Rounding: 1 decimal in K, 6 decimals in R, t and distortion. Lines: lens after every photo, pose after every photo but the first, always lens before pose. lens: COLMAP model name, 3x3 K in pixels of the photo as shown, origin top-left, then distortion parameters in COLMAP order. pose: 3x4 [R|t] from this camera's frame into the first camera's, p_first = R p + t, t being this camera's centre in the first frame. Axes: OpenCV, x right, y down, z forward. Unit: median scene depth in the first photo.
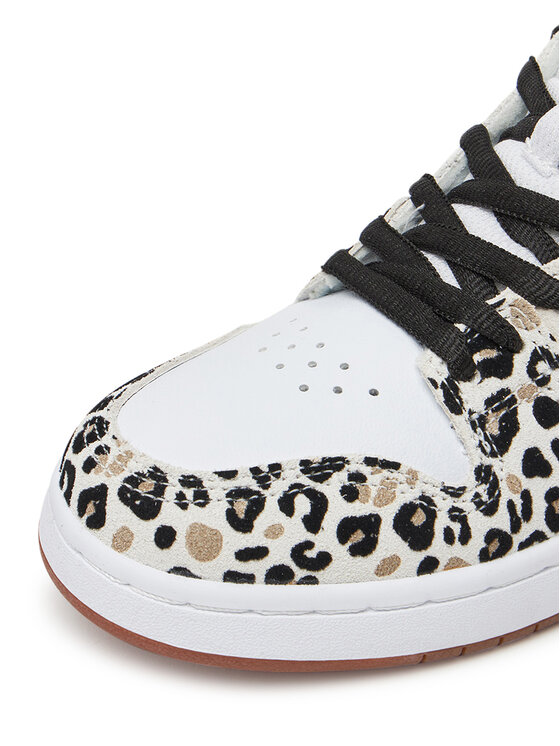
lens RADIAL K [[2735.5, 0, 280.2], [0, 2735.5, 373.1], [0, 0, 1]] dist [0.037949, 0.000000]
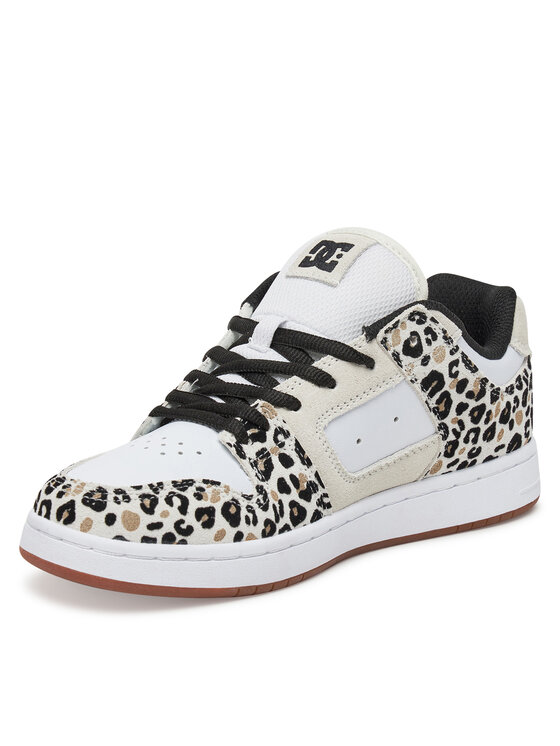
lens RADIAL K [[2204.9, 0, 279.7], [0, 2204.9, 373.1], [0, 0, 1]] dist [-0.212743, 0.000000]
pose [[0.964033, -0.054335, 0.260170, -0.313316], [0.123986, 0.957780, -0.259393, 0.364842], [-0.235091, 0.282321, 0.930068, -0.471074]]
